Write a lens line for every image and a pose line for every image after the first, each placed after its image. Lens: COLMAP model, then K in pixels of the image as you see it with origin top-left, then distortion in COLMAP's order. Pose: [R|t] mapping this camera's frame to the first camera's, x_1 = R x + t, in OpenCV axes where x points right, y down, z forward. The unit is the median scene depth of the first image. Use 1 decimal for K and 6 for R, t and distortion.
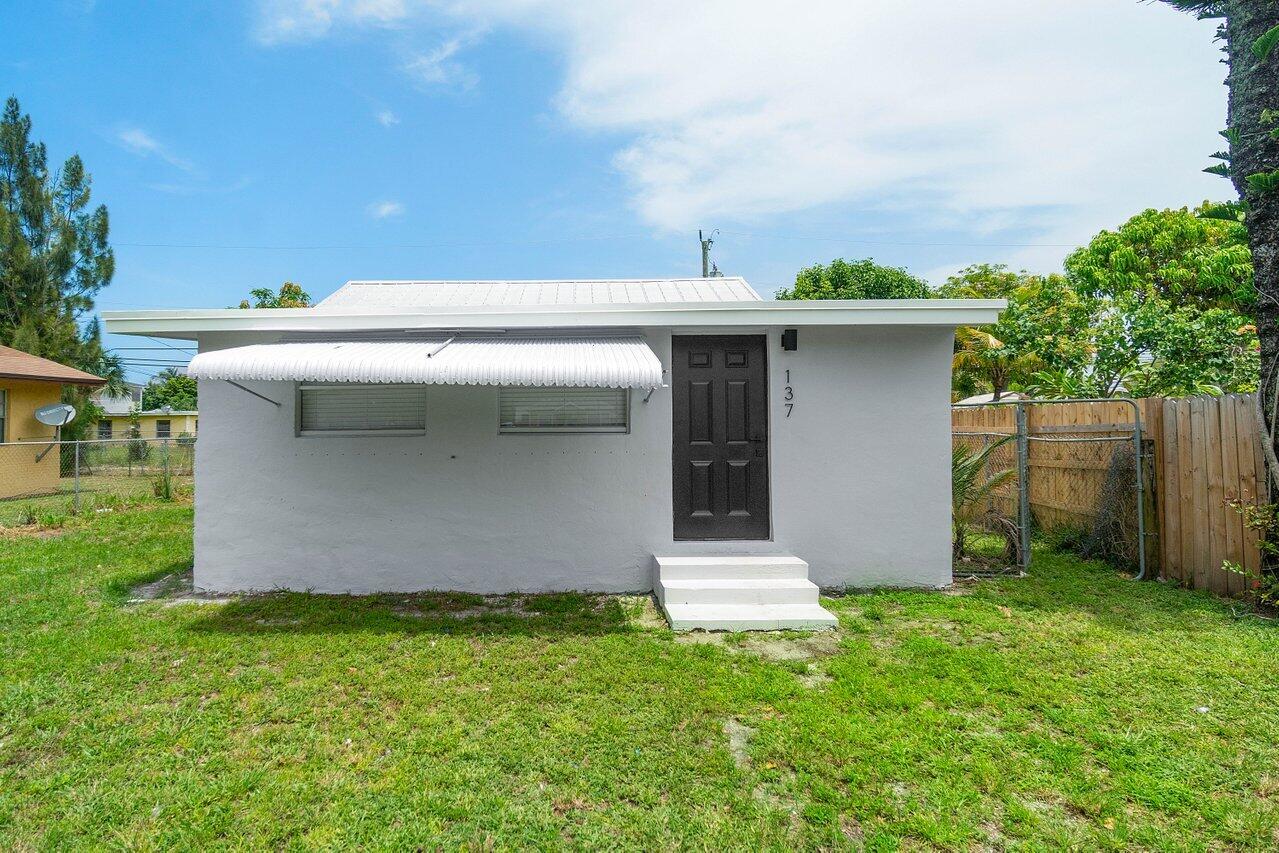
lens RADIAL K [[577.8, 0, 641.4], [0, 577.8, 418.7], [0, 0, 1]] dist [-0.001591, 0.000625]
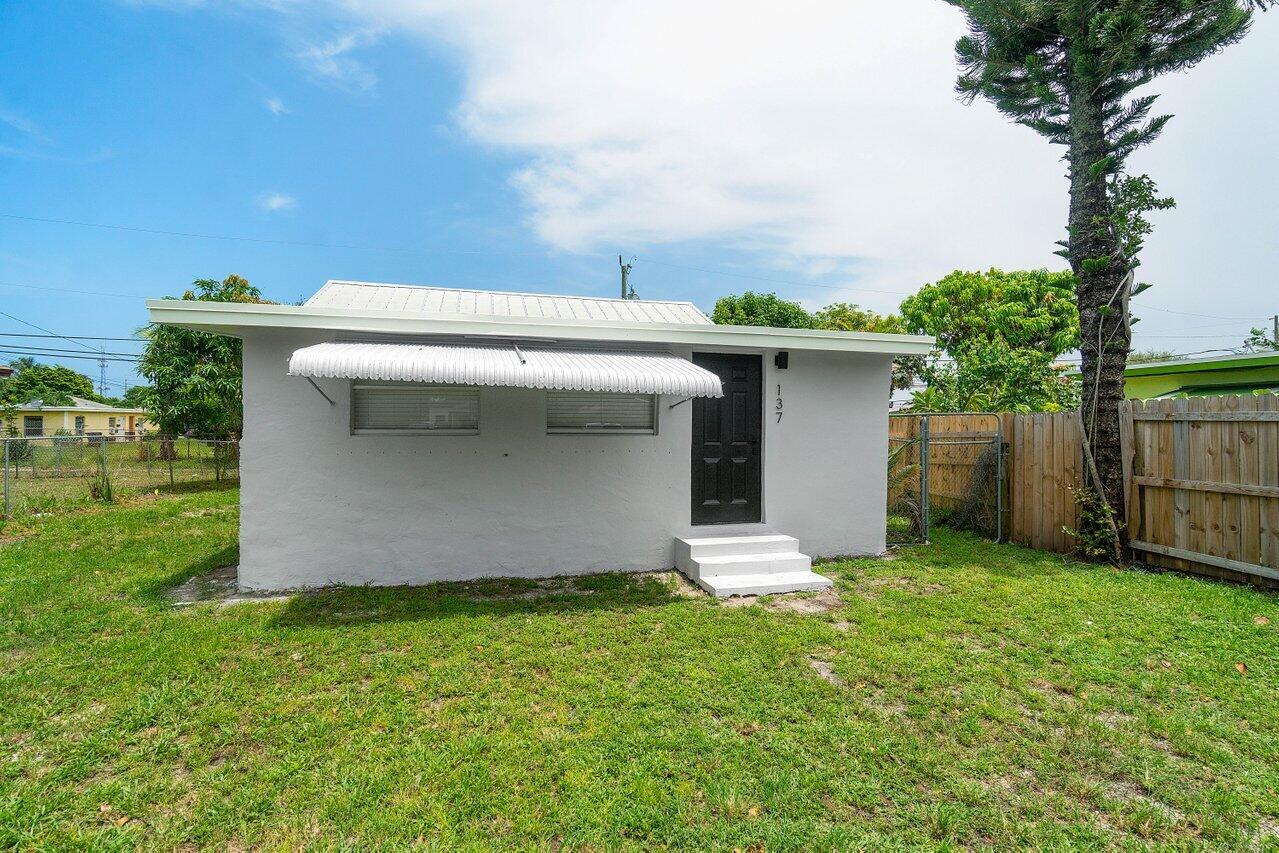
lens RADIAL K [[524.8, 0, 632.8], [0, 524.8, 437.1], [0, 0, 1]] dist [0.000194, 0.000075]
pose [[0.971691, 0.008522, 0.236100, -0.258902], [-0.014565, 0.999609, 0.023862, 0.004447], [-0.235805, -0.026625, 0.971436, -0.014134]]
